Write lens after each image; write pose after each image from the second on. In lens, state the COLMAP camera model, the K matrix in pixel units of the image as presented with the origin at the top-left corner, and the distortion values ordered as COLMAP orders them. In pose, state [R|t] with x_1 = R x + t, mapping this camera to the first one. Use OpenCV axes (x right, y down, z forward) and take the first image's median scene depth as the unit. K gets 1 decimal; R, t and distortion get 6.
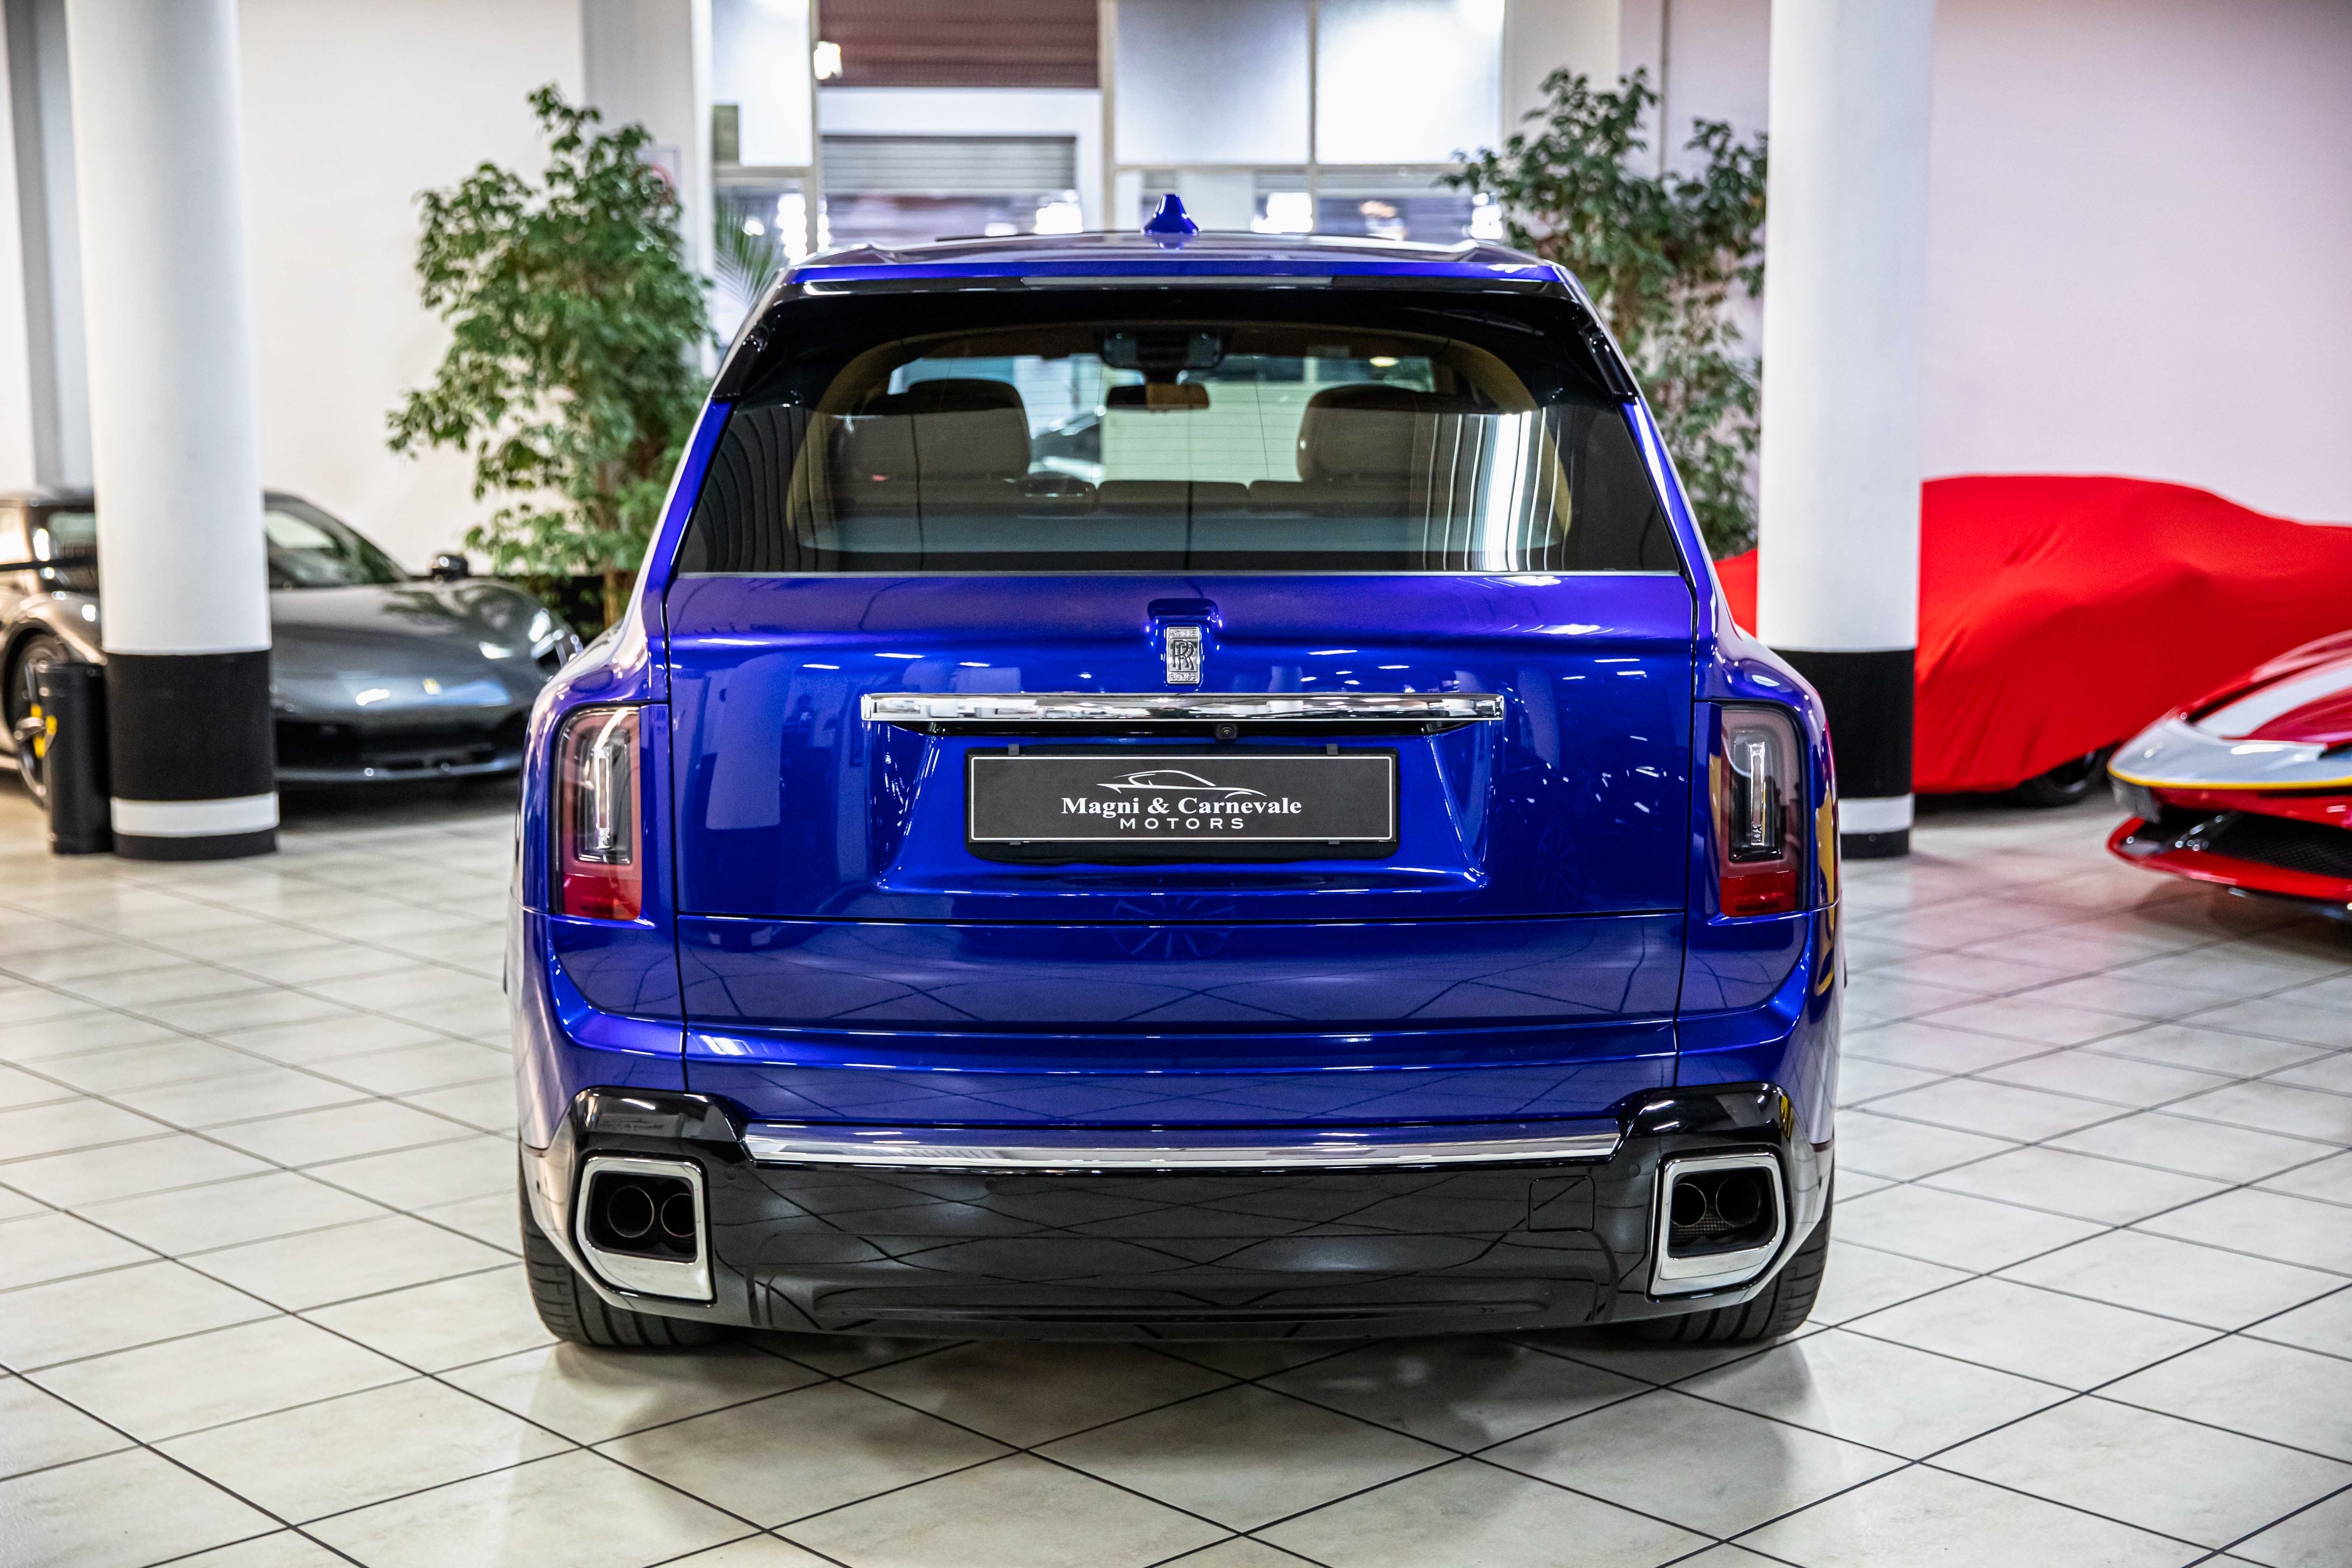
lens RADIAL K [[2912.9, 0, 1176.0], [0, 2912.9, 784.0], [0, 0, 1]] dist [0.005177, 0.576788]
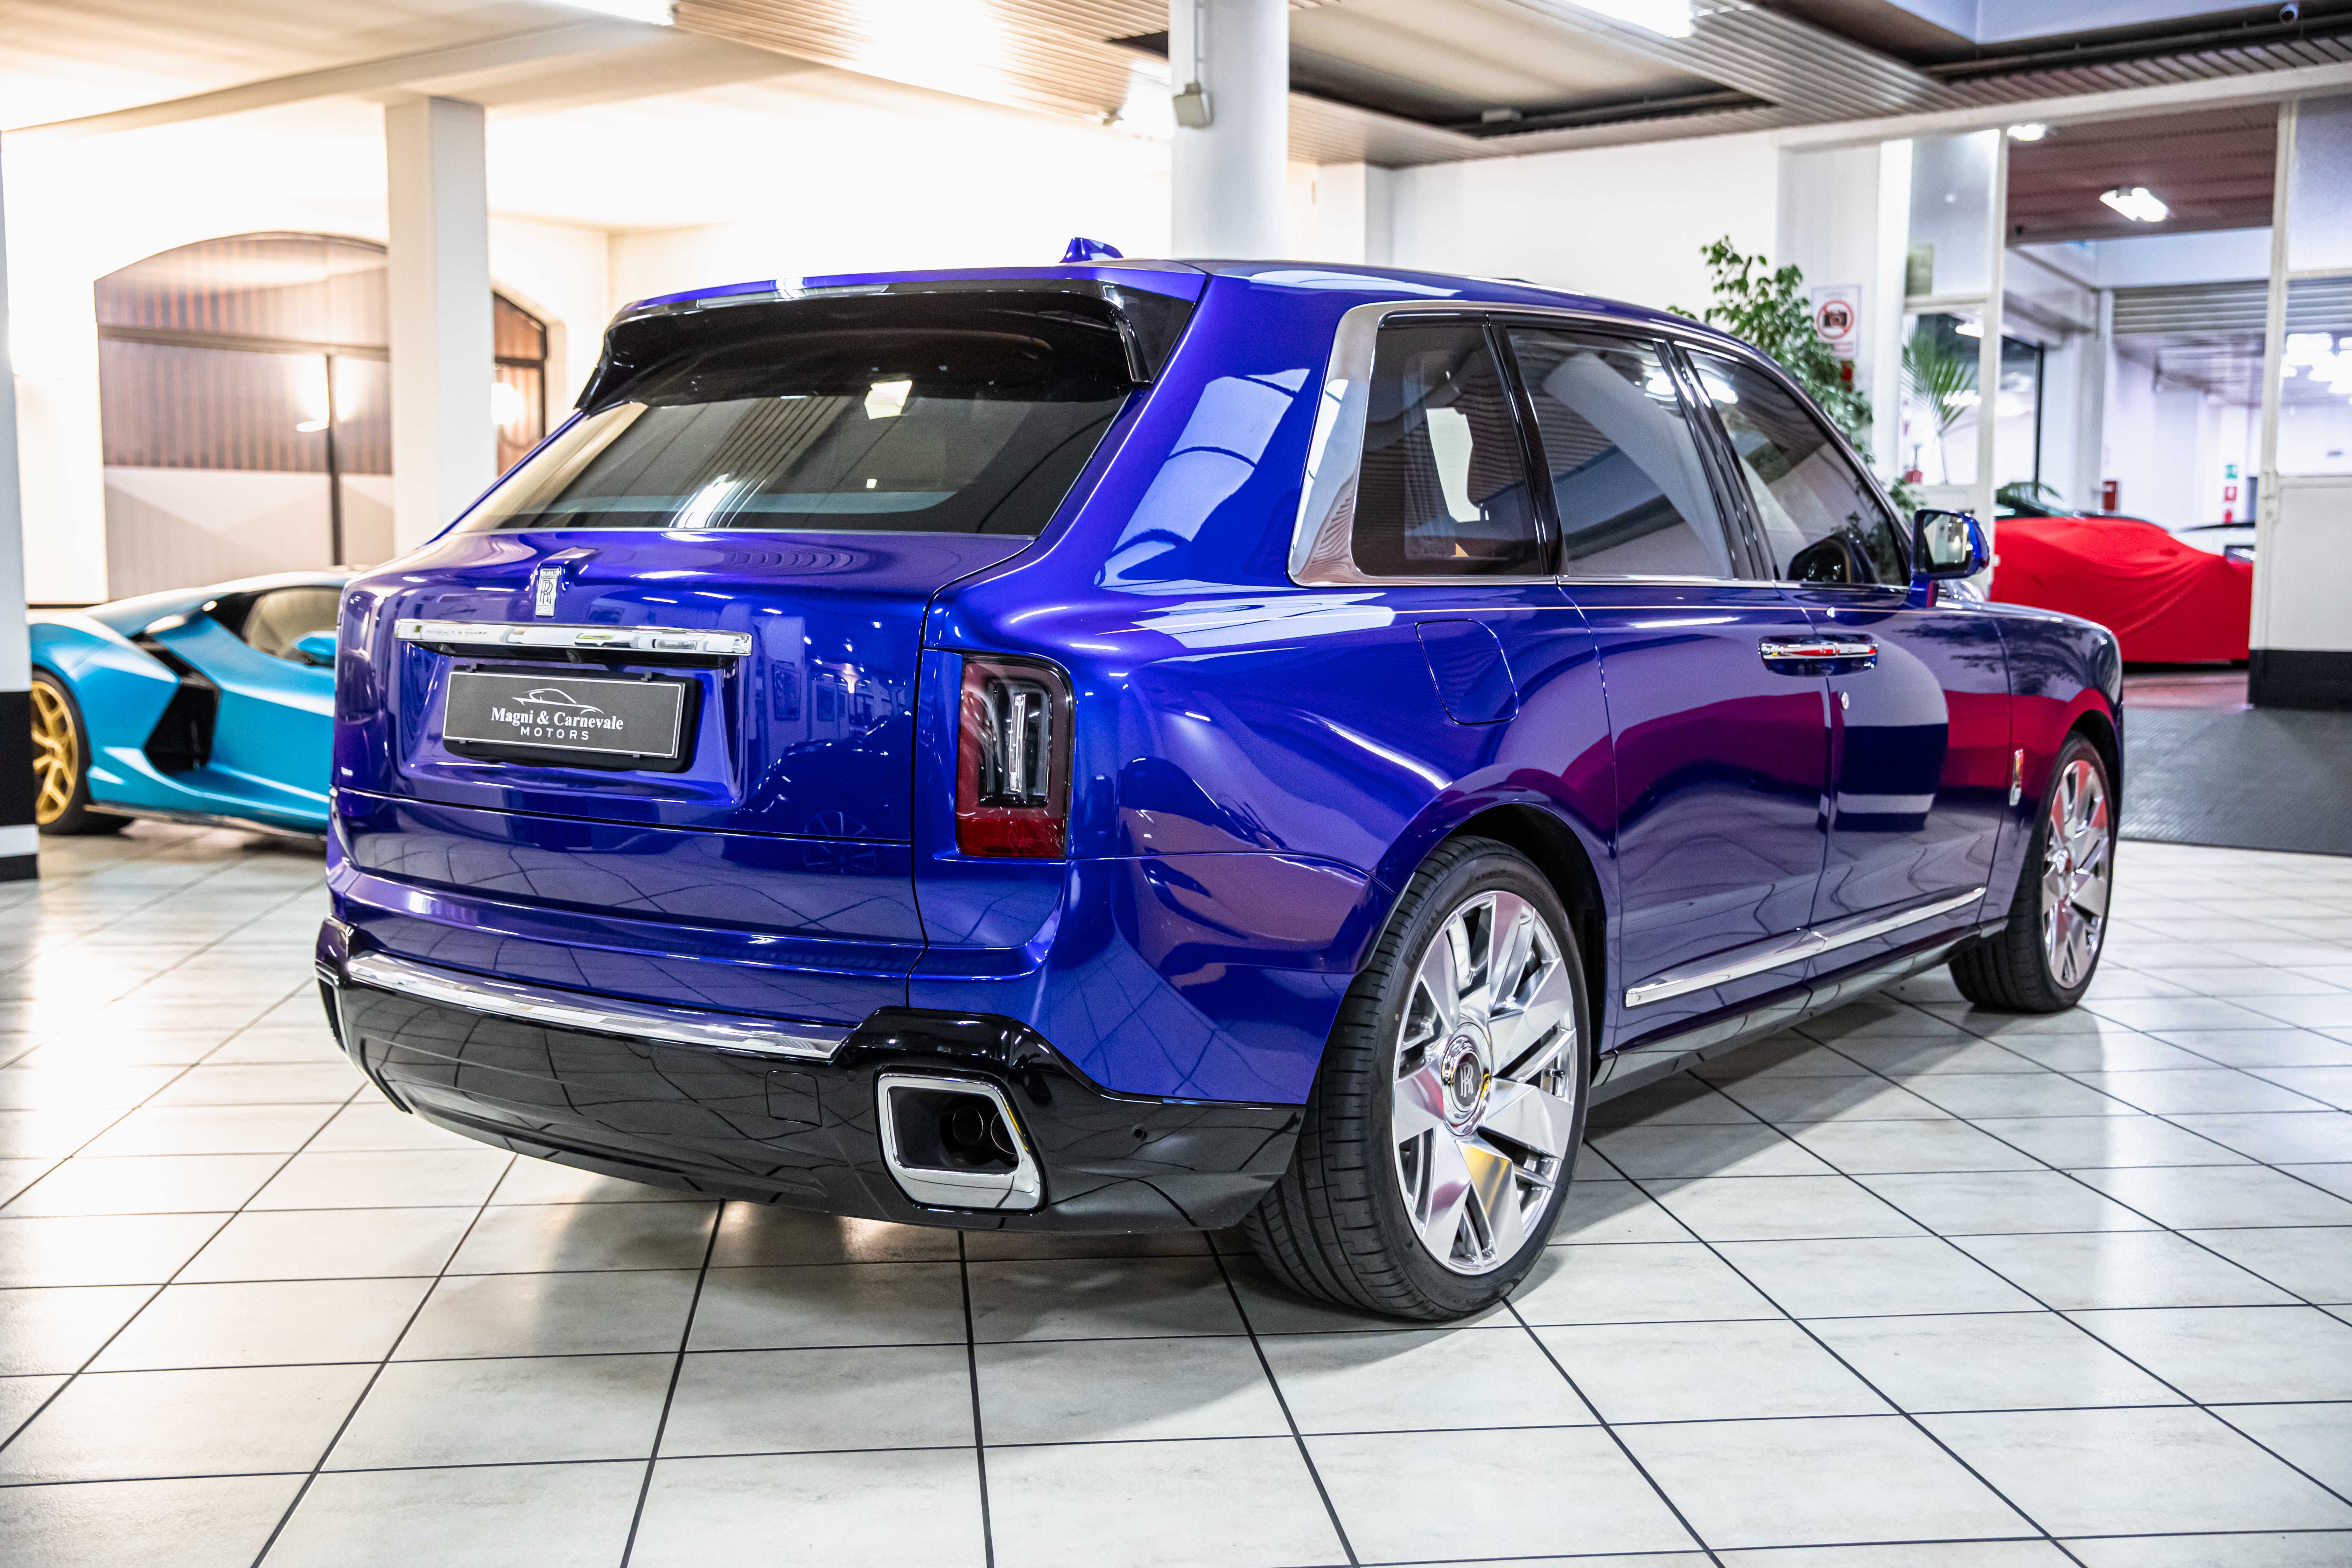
lens RADIAL K [[2365.3, 0, 1175.2], [0, 2365.3, 742.2], [0, 0, 1]] dist [0.005711, -0.371692]
pose [[0.806913, 0.052610, -0.588323, 0.701285], [-0.076612, 0.996934, -0.015928, 0.011778], [0.585681, 0.057925, 0.808469, 0.322184]]
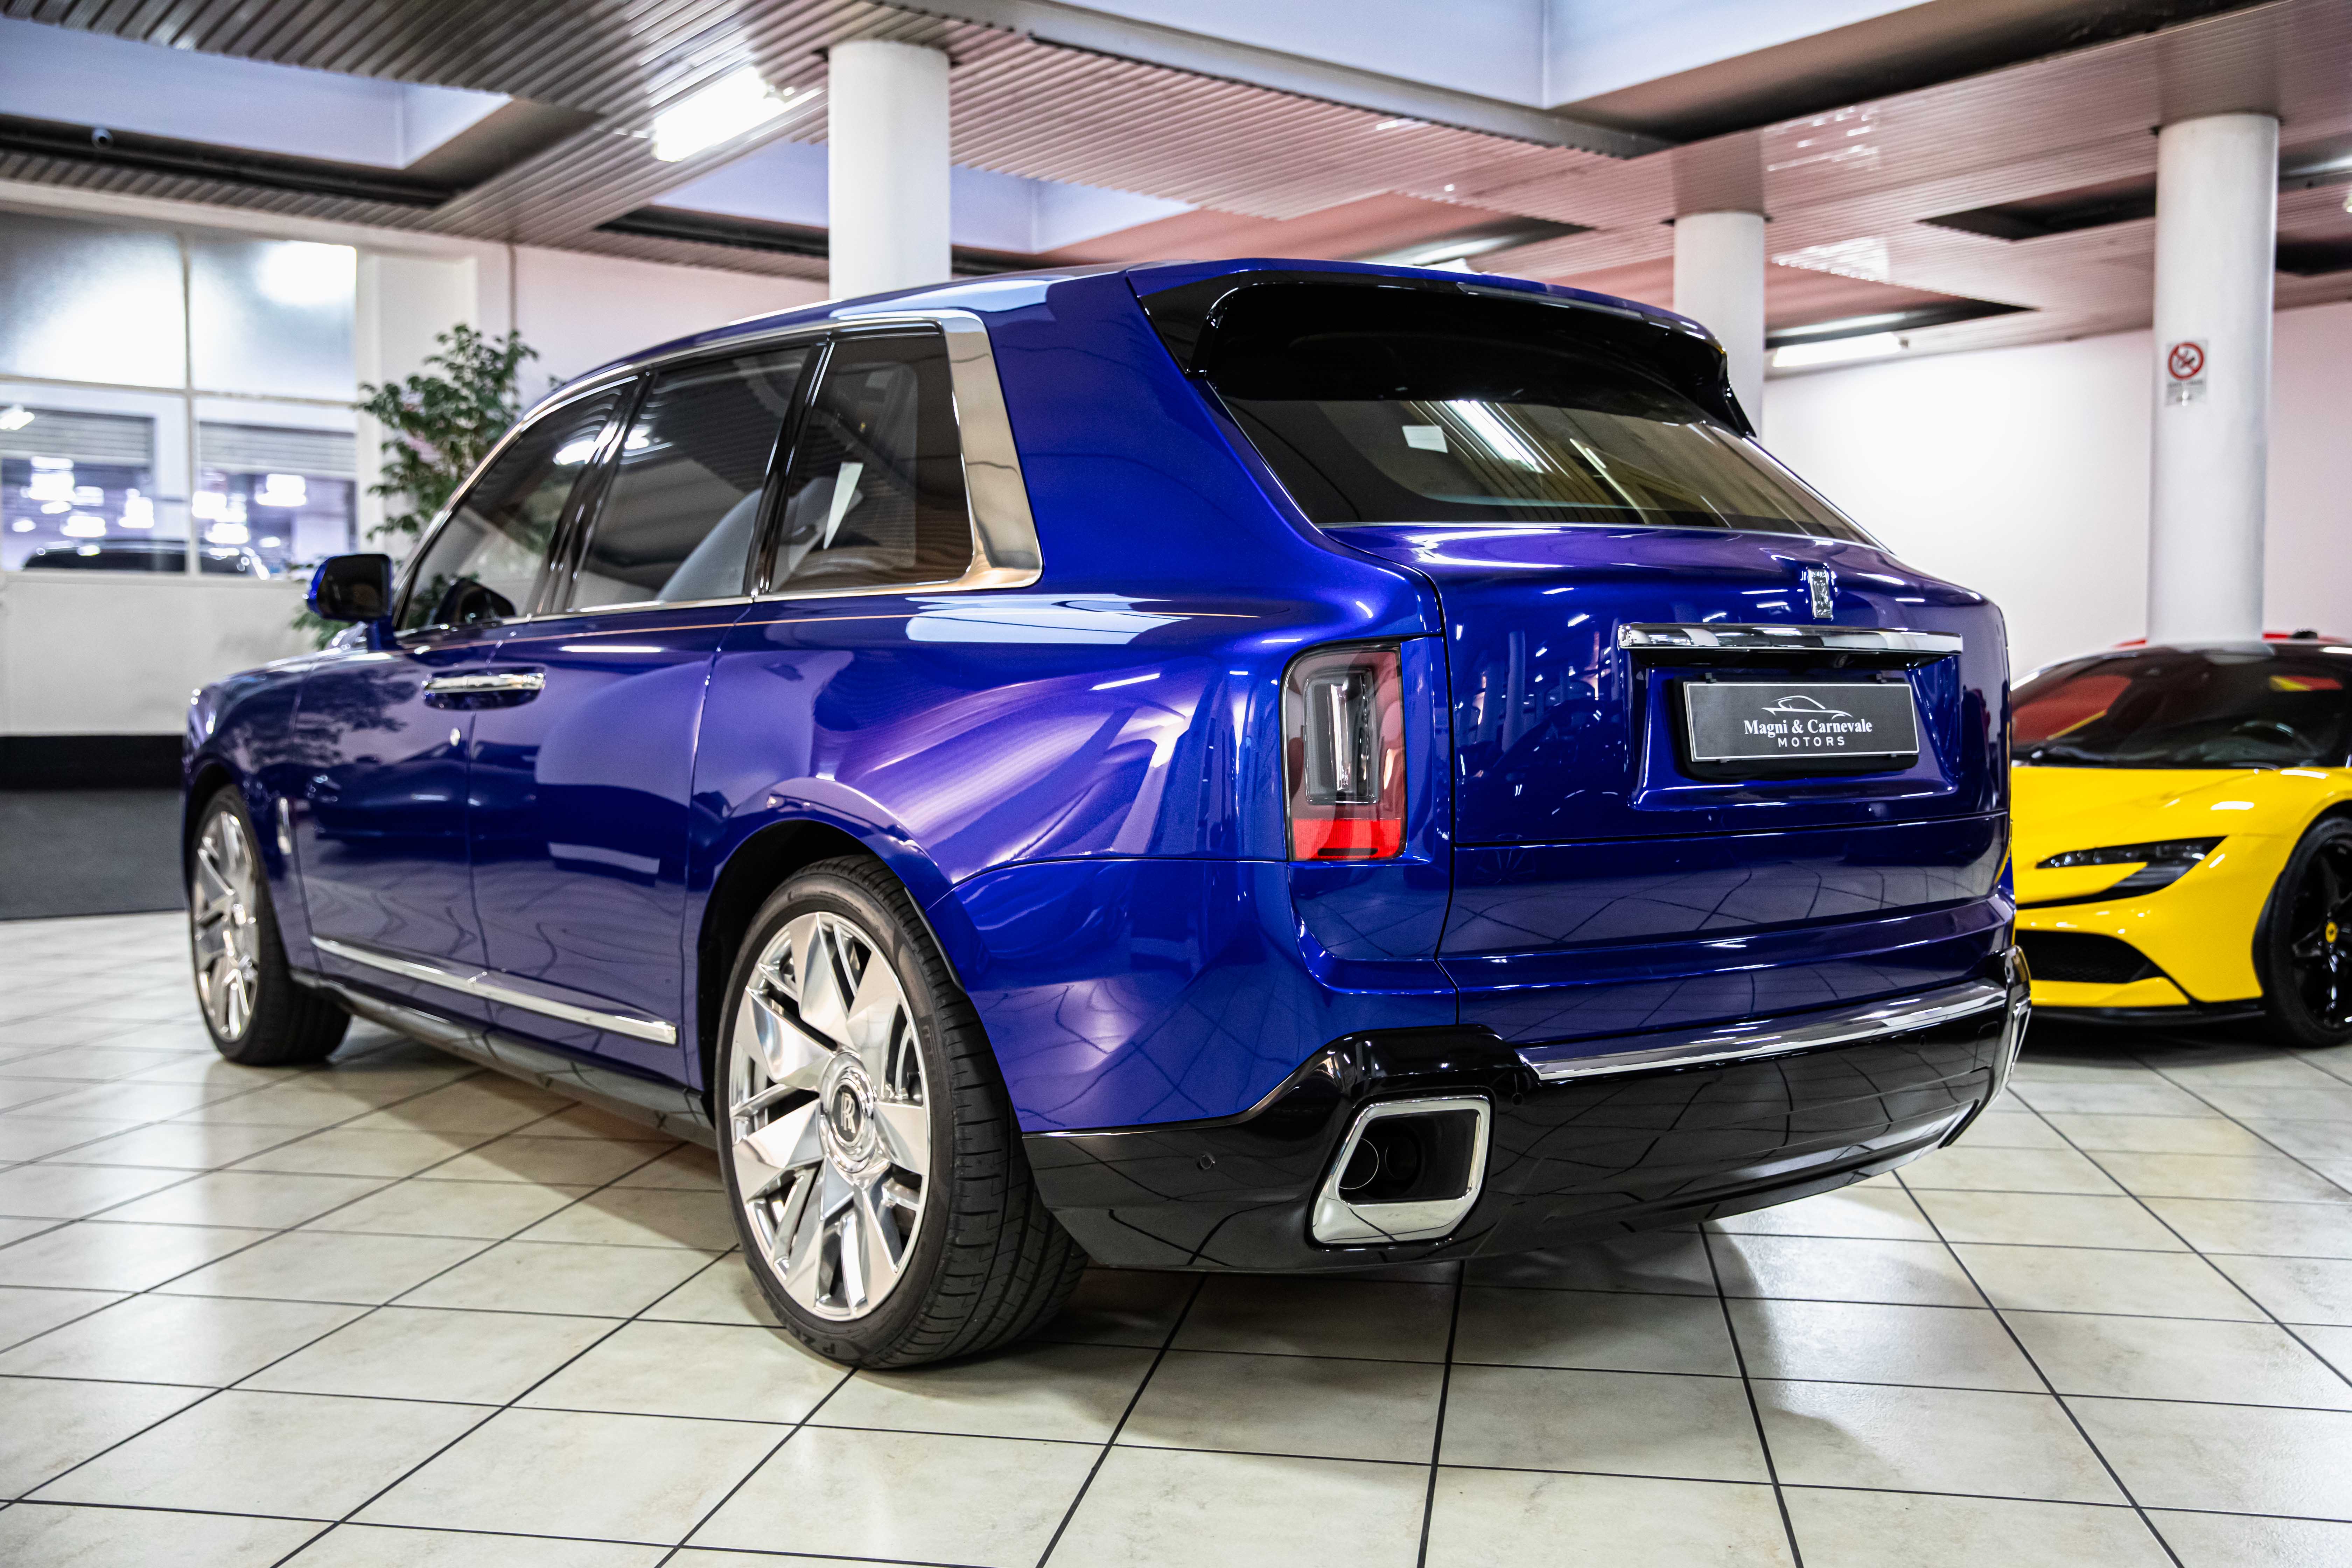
lens RADIAL K [[2158.3, 0, 1176.0], [0, 2158.3, 784.0], [0, 0, 1]] dist [-0.017810, -0.014107]
pose [[0.800673, -0.027149, 0.598486, -0.631498], [0.070649, 0.996281, -0.049322, 0.048565], [-0.594921, 0.081773, 0.799613, 0.421874]]
